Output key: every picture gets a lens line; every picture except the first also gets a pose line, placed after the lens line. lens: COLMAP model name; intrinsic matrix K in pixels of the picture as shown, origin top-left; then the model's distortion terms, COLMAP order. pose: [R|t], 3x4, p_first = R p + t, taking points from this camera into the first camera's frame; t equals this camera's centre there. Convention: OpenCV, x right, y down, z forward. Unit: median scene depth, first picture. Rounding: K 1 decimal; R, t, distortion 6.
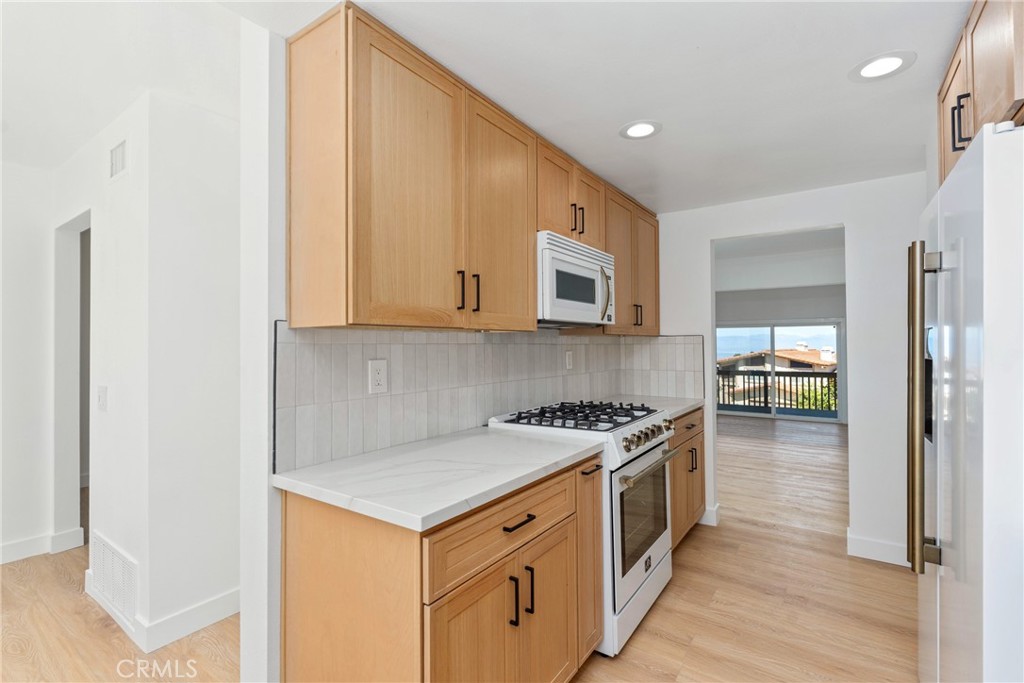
lens RADIAL K [[460.0, 0, 512.7], [0, 460.0, 340.6], [0, 0, 1]] dist [-0.001602, -0.000169]
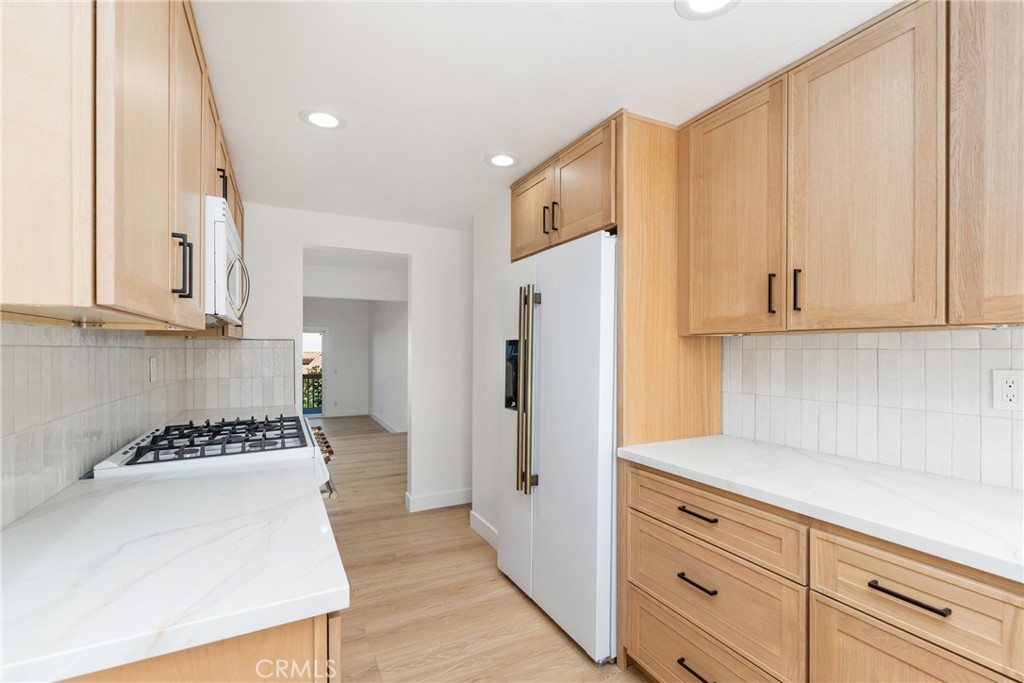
lens RADIAL K [[454.3, 0, 510.4], [0, 454.3, 350.3], [0, 0, 1]] dist [-0.003309, -0.000571]
pose [[0.466528, 0.000673, 0.884506, -0.326755], [-0.009577, 0.999945, 0.004290, 0.003550], [-0.884454, -0.010473, 0.466509, 0.201718]]
